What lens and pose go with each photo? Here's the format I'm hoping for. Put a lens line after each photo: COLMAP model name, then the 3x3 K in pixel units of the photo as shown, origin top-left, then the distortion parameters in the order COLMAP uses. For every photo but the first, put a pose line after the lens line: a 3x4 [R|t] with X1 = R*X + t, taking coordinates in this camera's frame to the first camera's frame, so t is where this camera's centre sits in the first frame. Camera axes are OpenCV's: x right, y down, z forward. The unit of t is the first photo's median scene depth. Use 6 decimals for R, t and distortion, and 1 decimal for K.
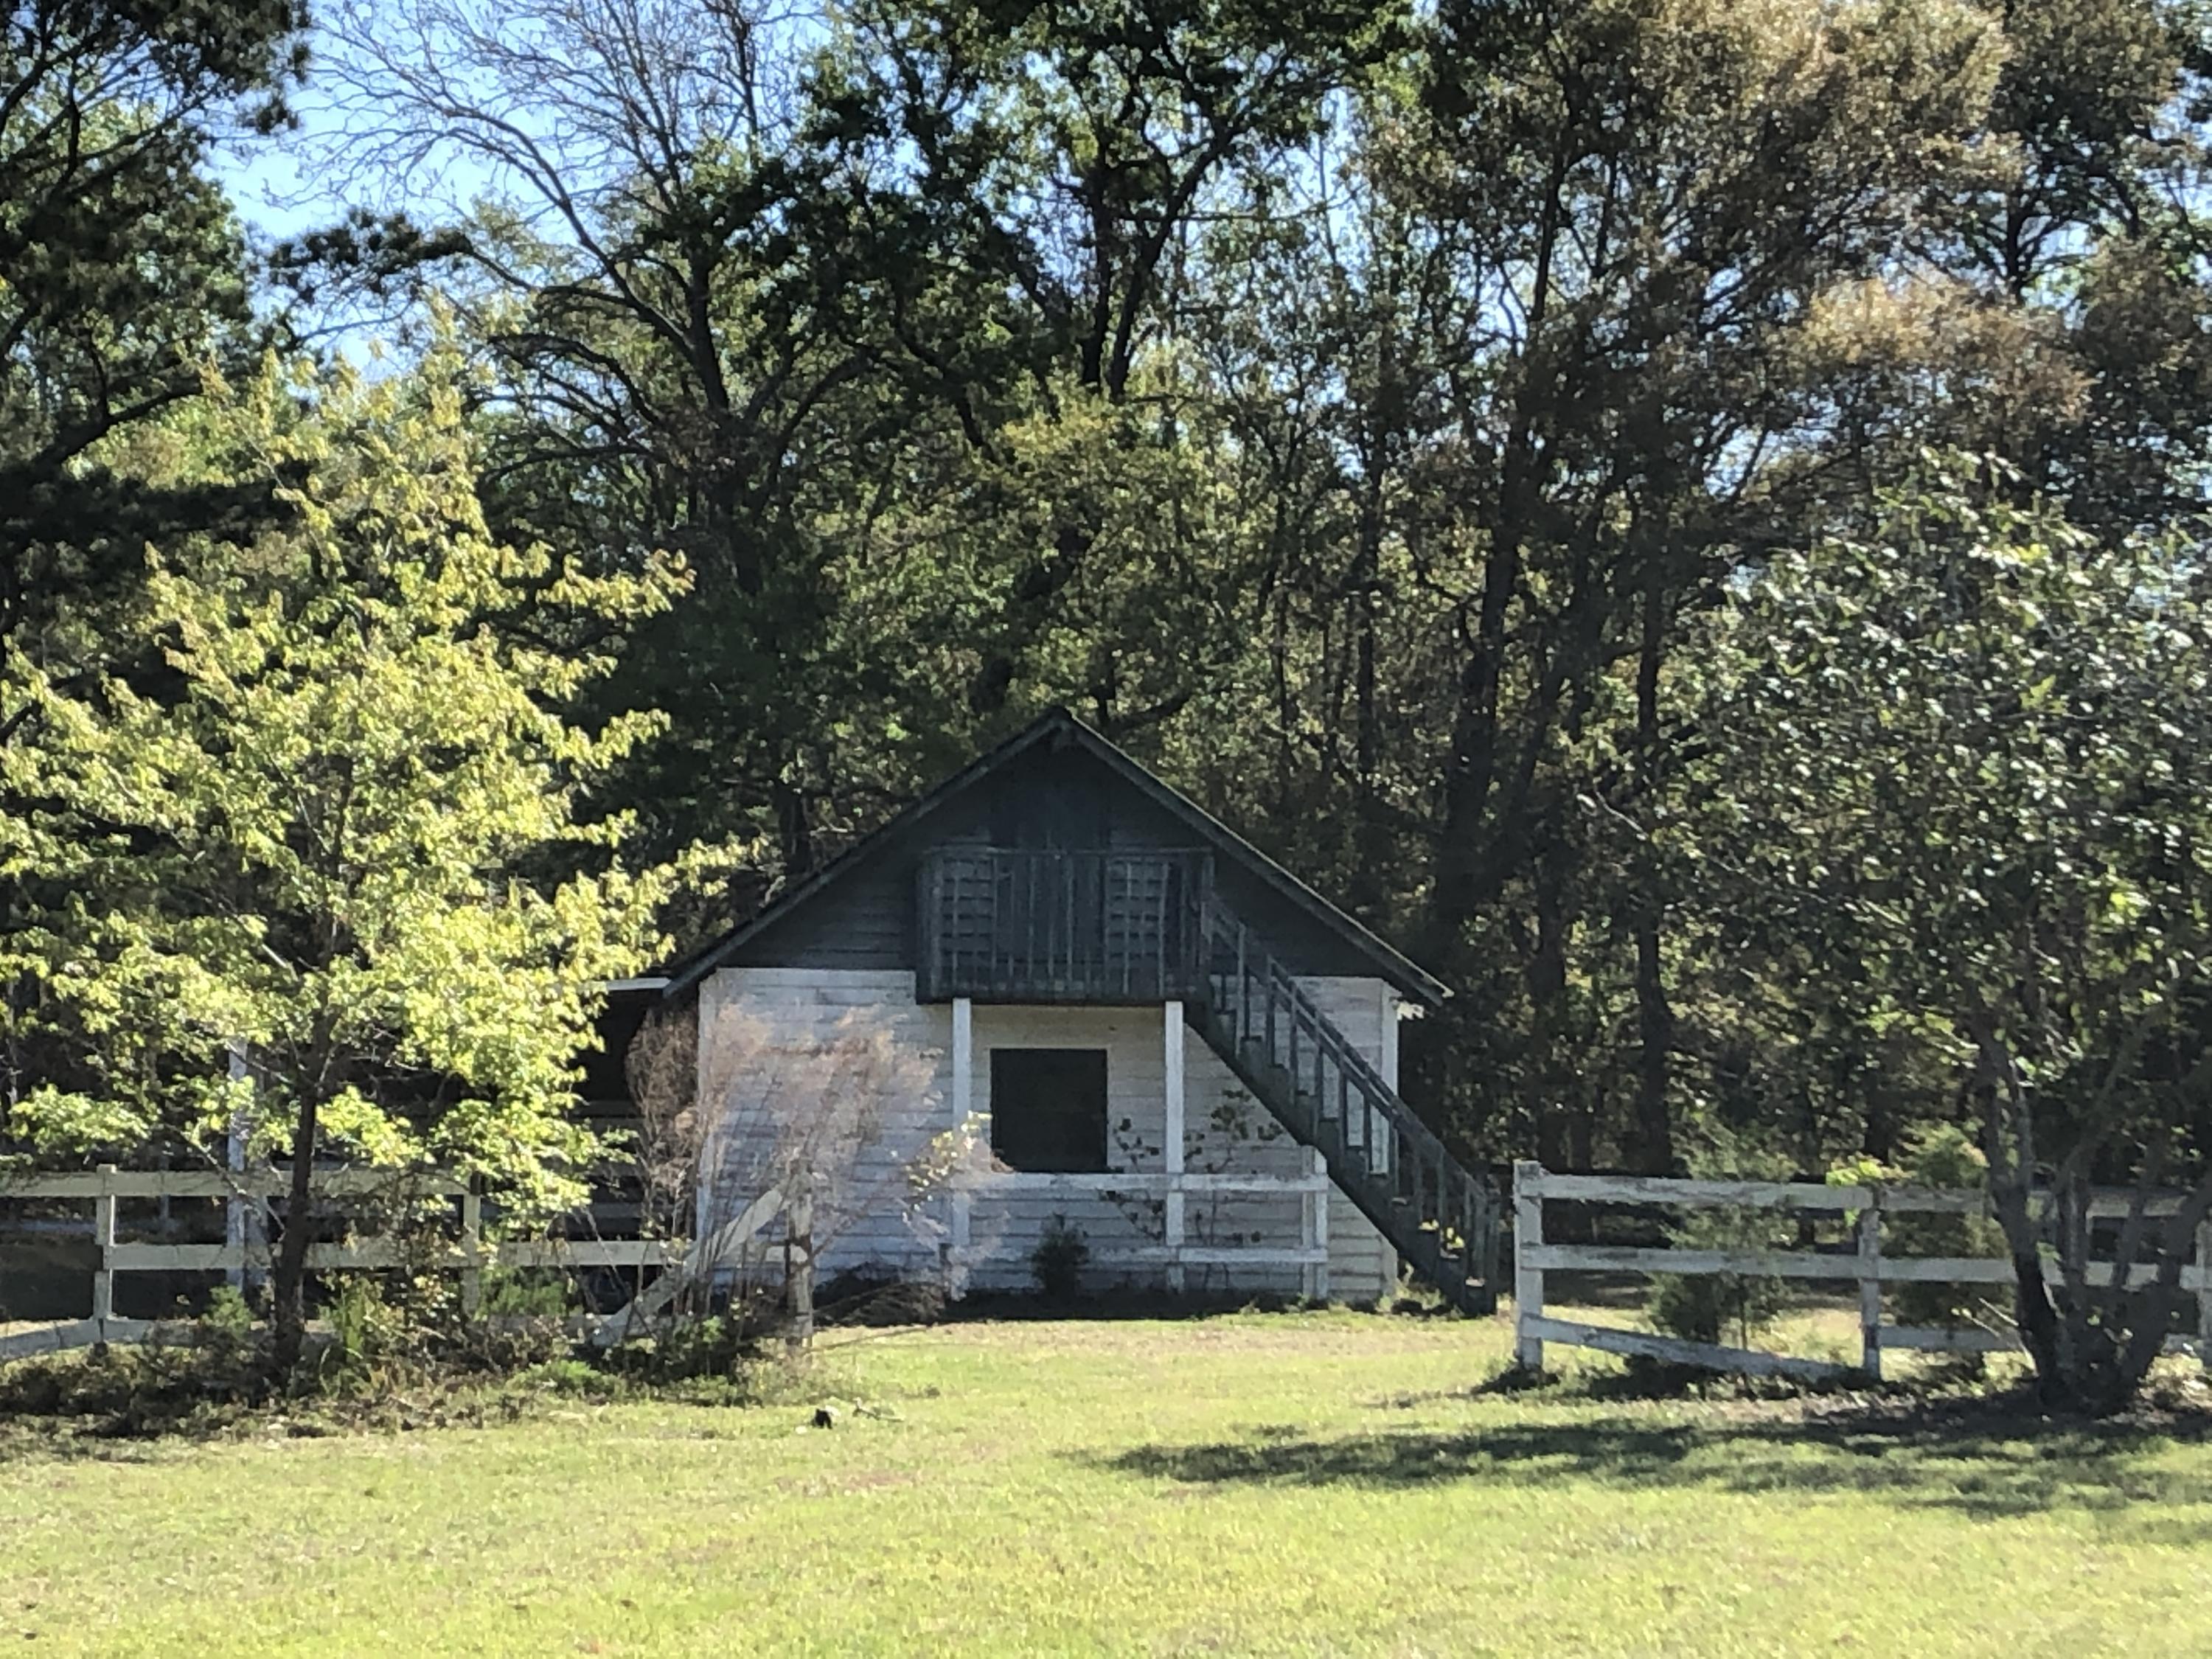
lens RADIAL K [[5531.4, 0, 1106.0], [0, 5531.4, 829.5], [0, 0, 1]] dist [-0.008177, -0.133768]
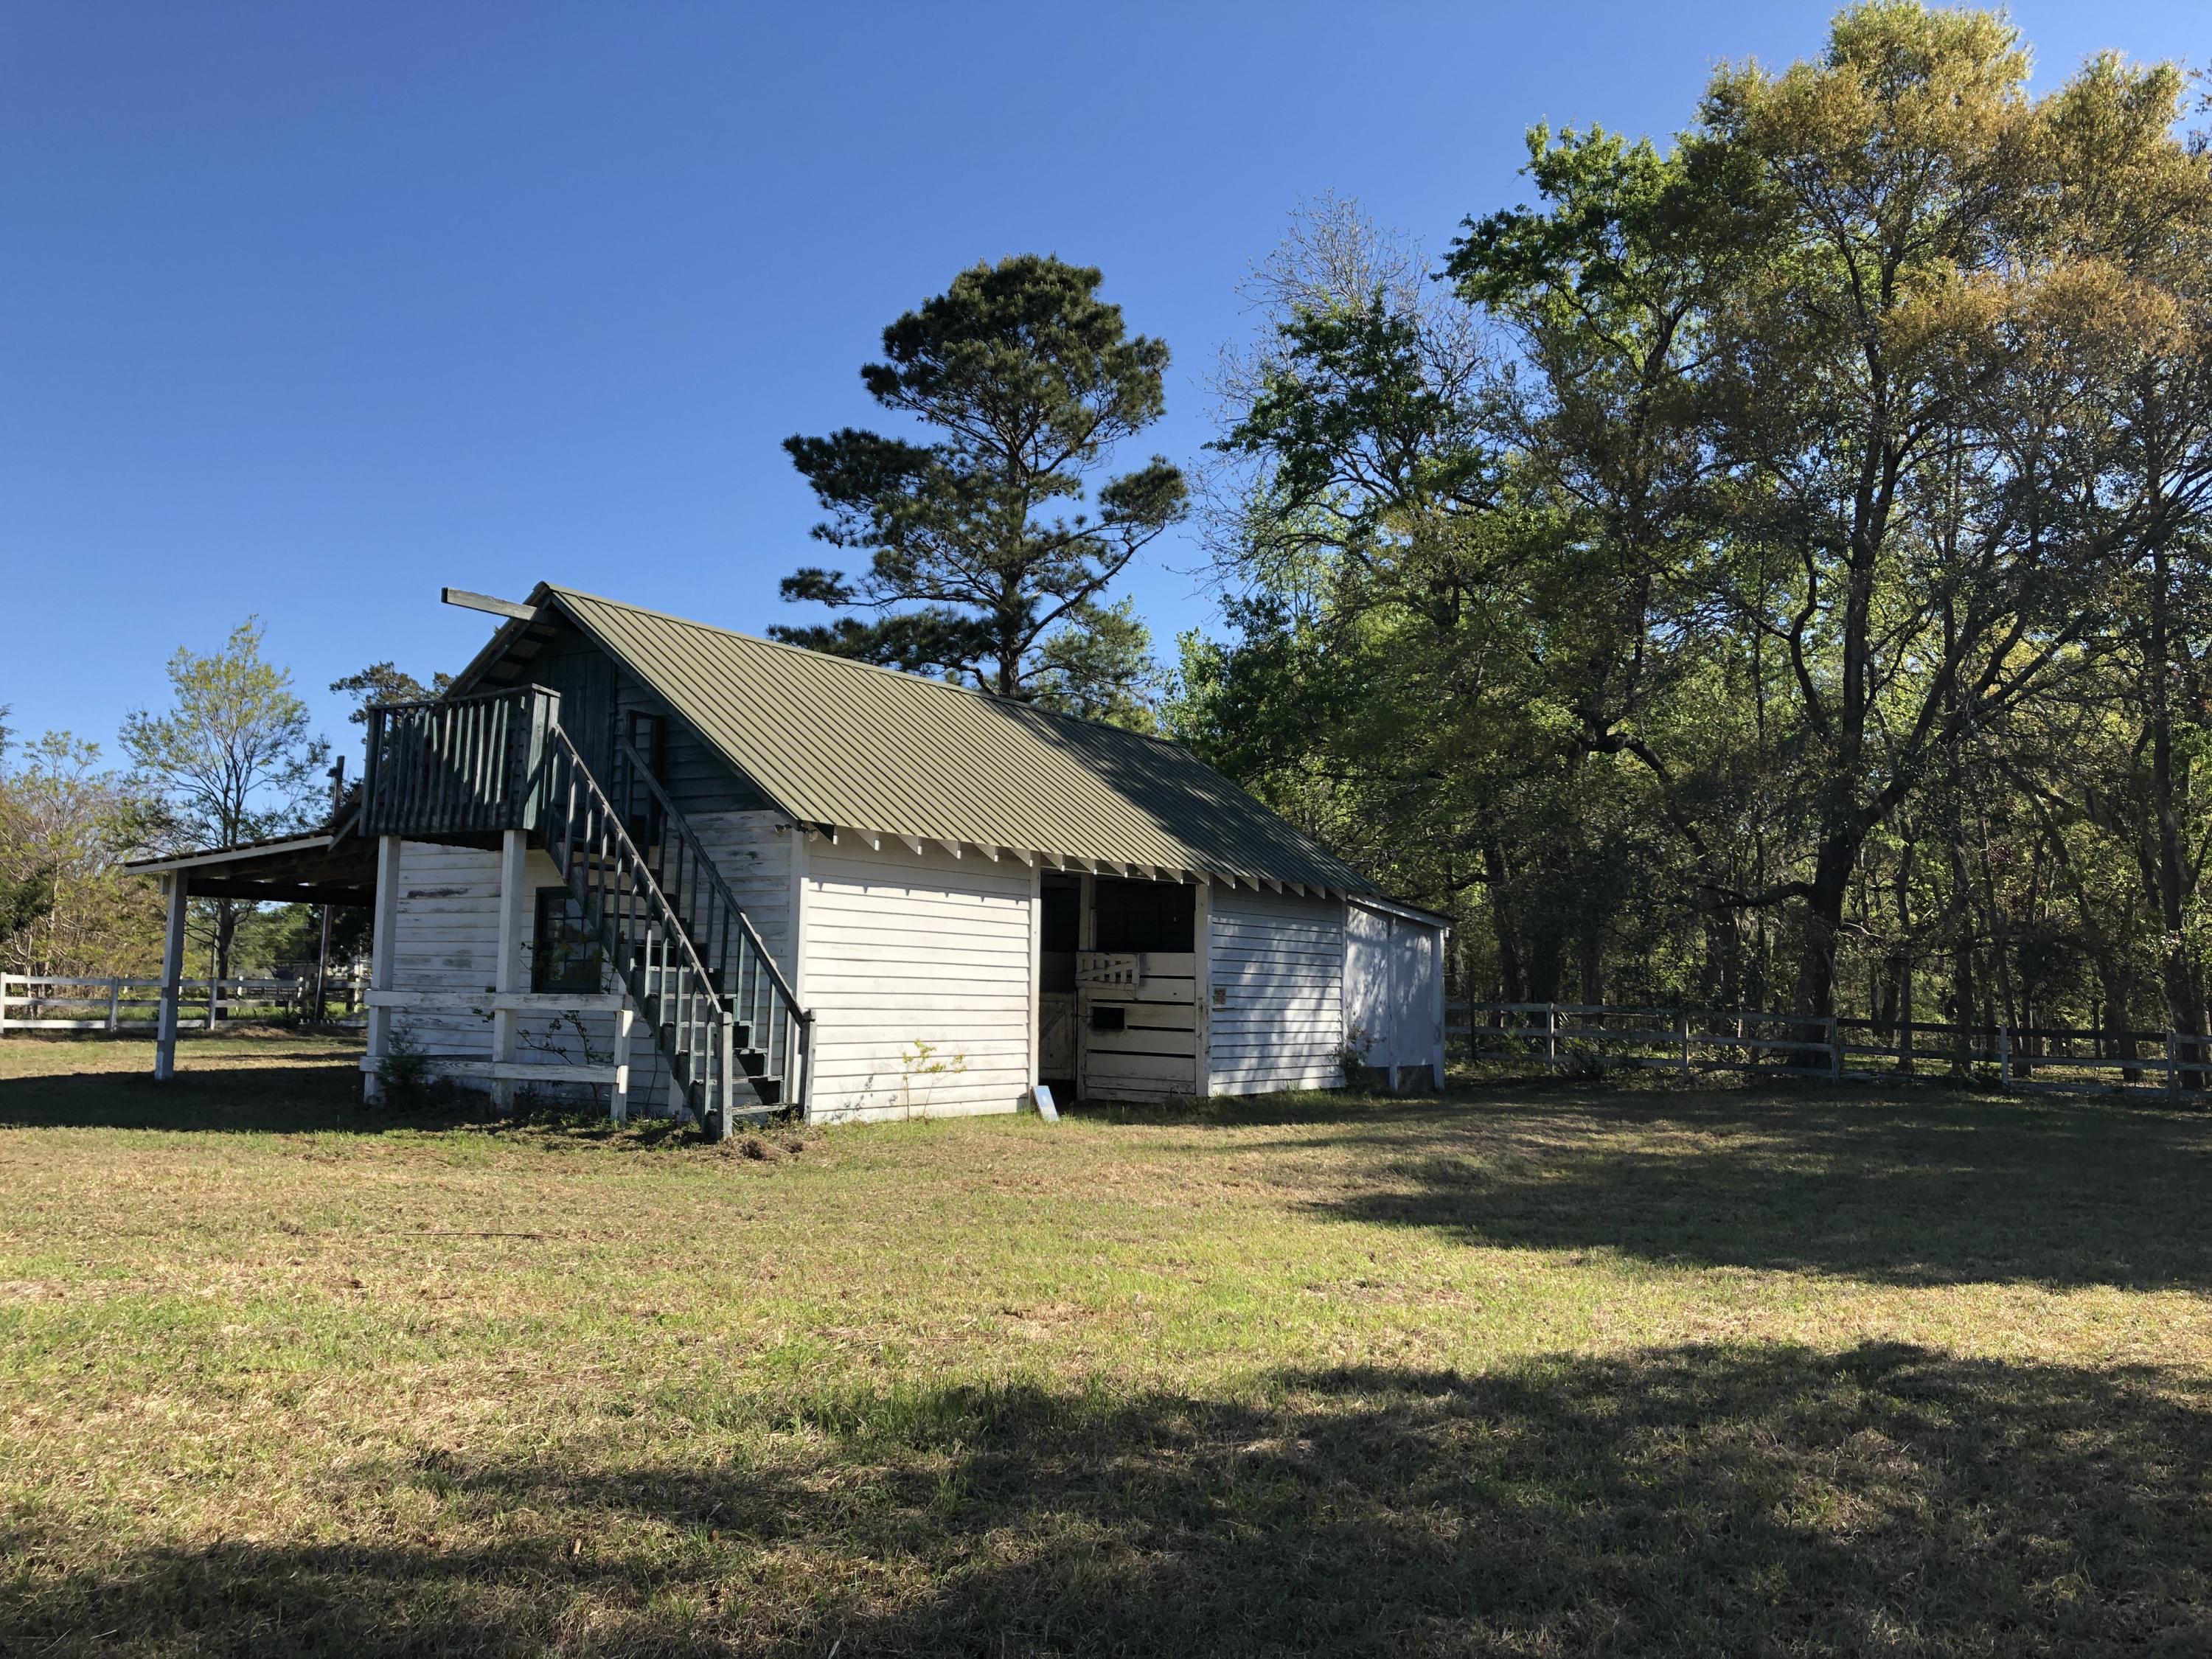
lens RADIAL K [[1784.2, 0, 1106.0], [0, 1784.2, 829.5], [0, 0, 1]] dist [0.080426, -0.218300]
pose [[0.760656, -0.054927, -0.646827, 0.315138], [0.021174, 0.997983, -0.059847, 0.052894], [0.648810, 0.031827, 0.760285, 0.794389]]
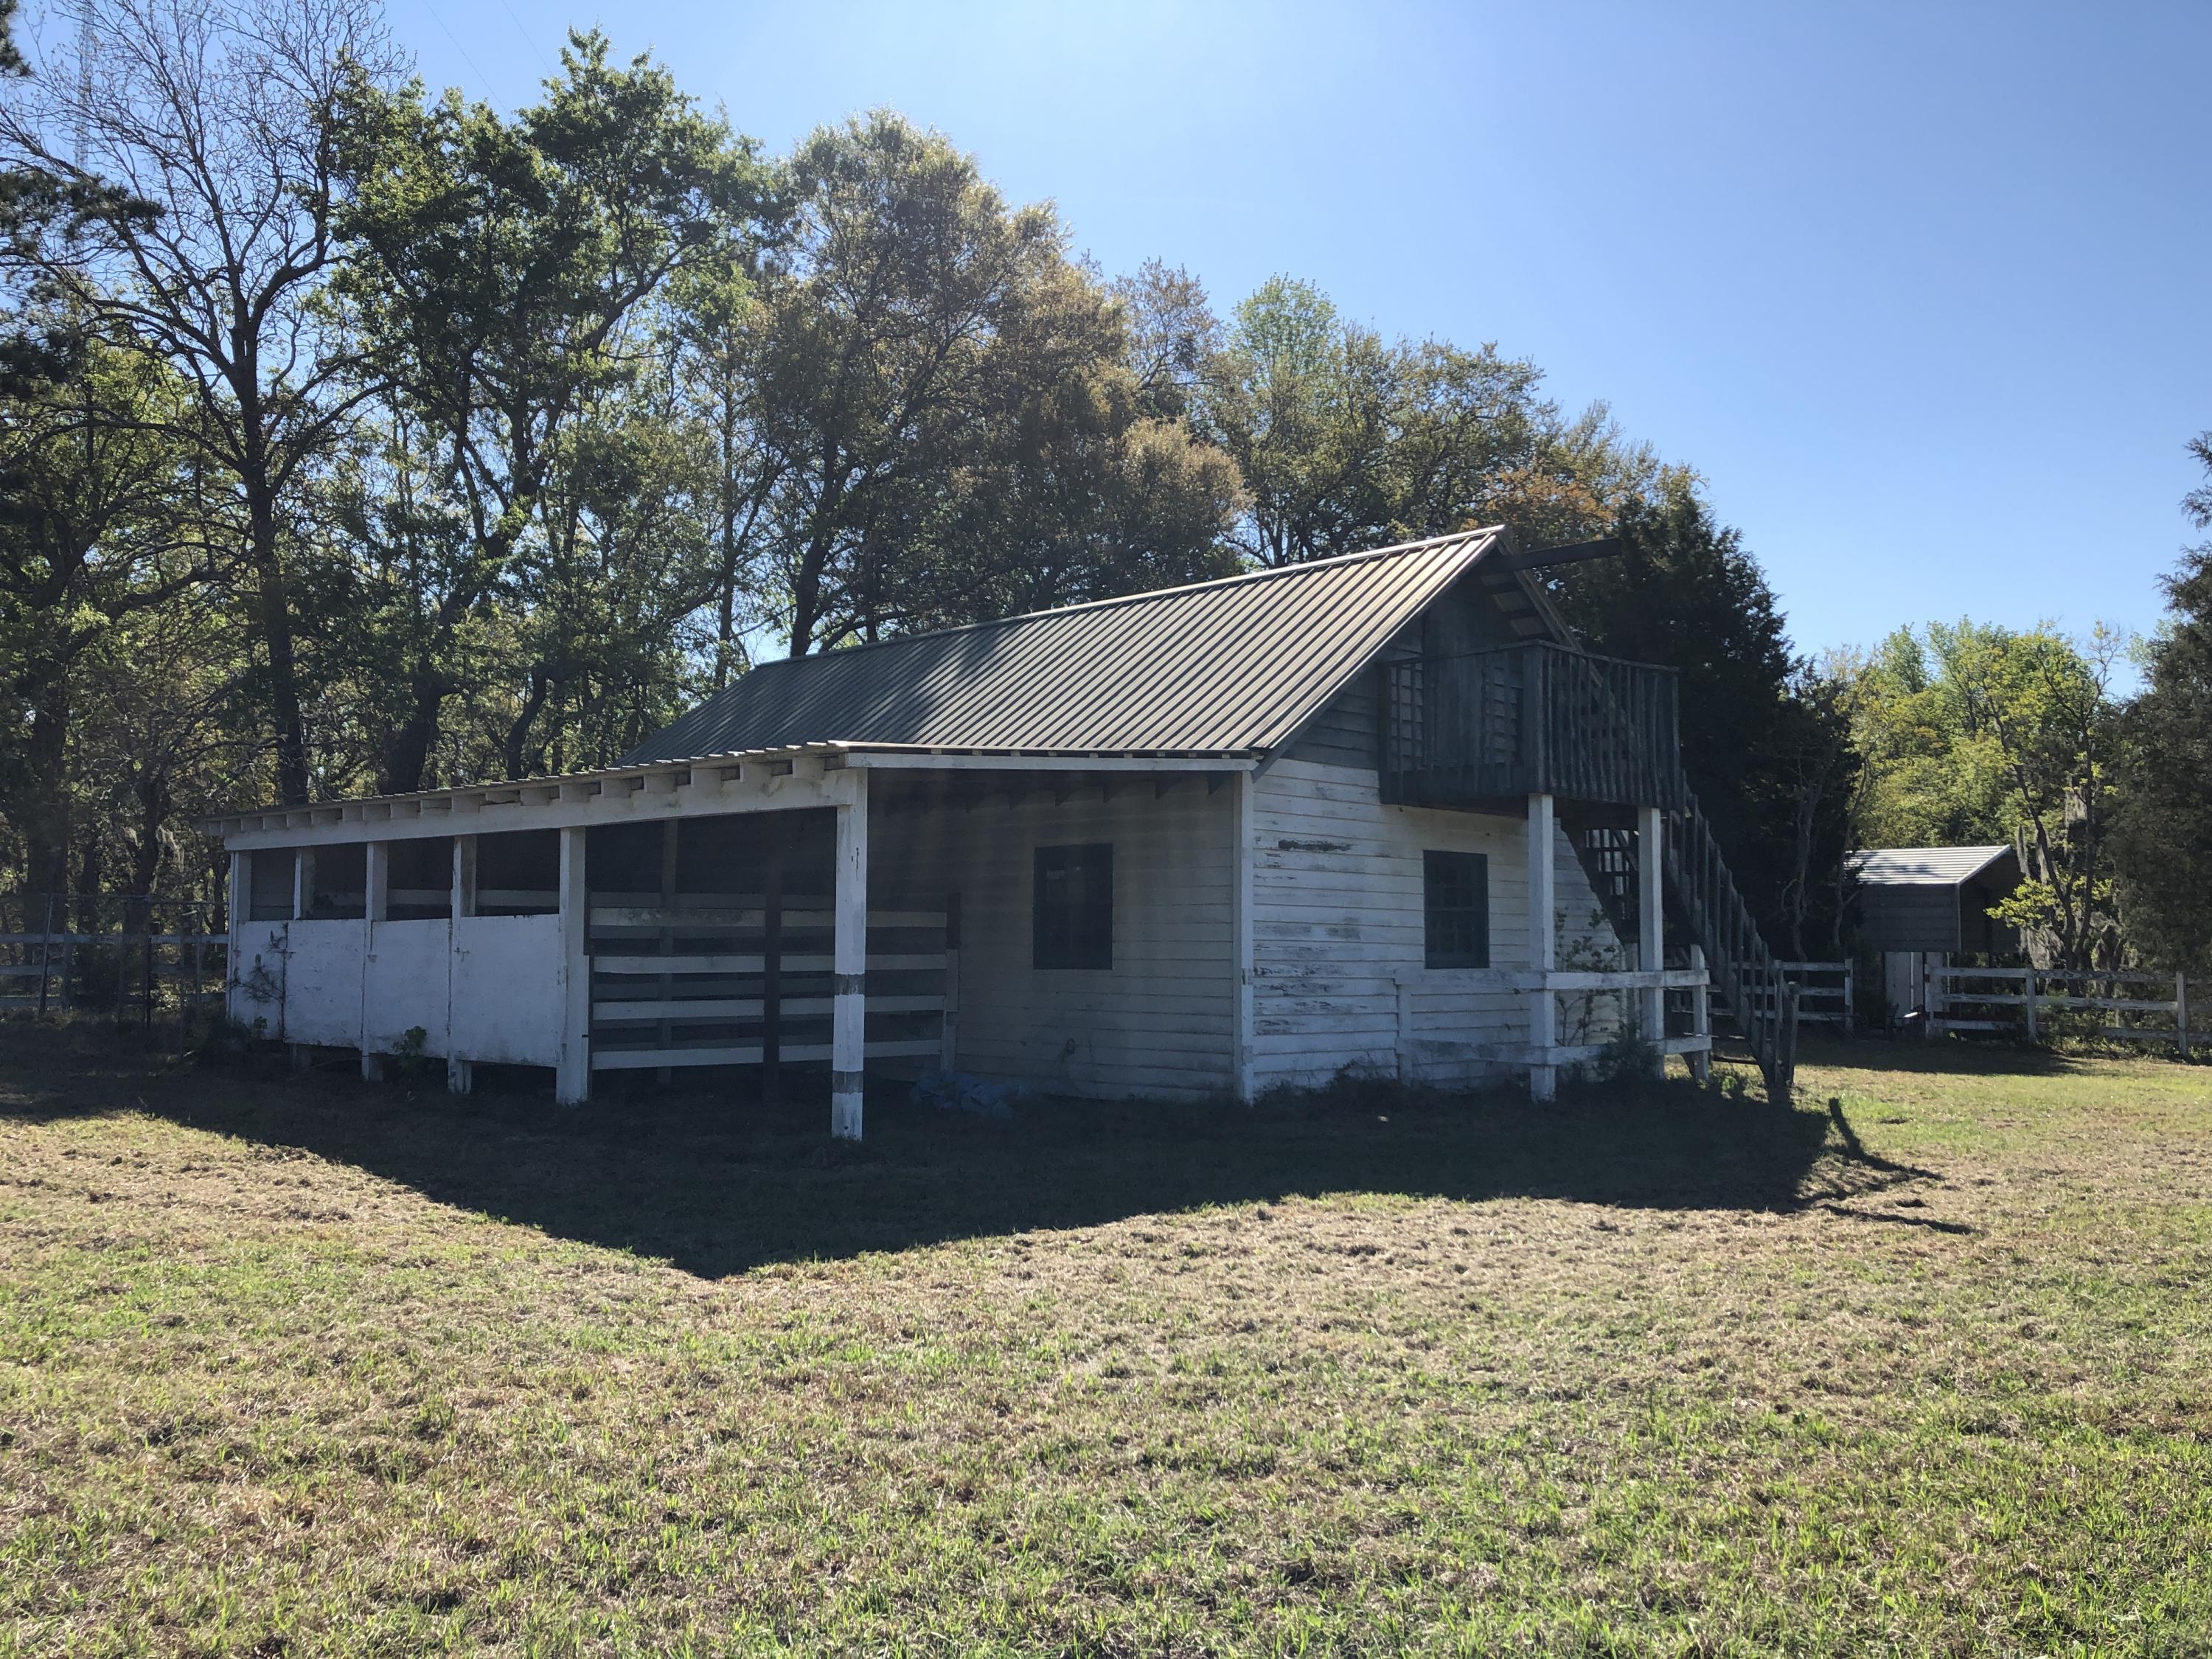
lens RADIAL K [[1784.2, 0, 1106.0], [0, 1784.2, 829.5], [0, 0, 1]] dist [0.080426, -0.218300]
pose [[0.806414, 0.036249, 0.590240, -0.266385], [-0.035758, 0.999282, -0.012516, 0.042403], [-0.590270, -0.011013, 0.807131, 0.768886]]
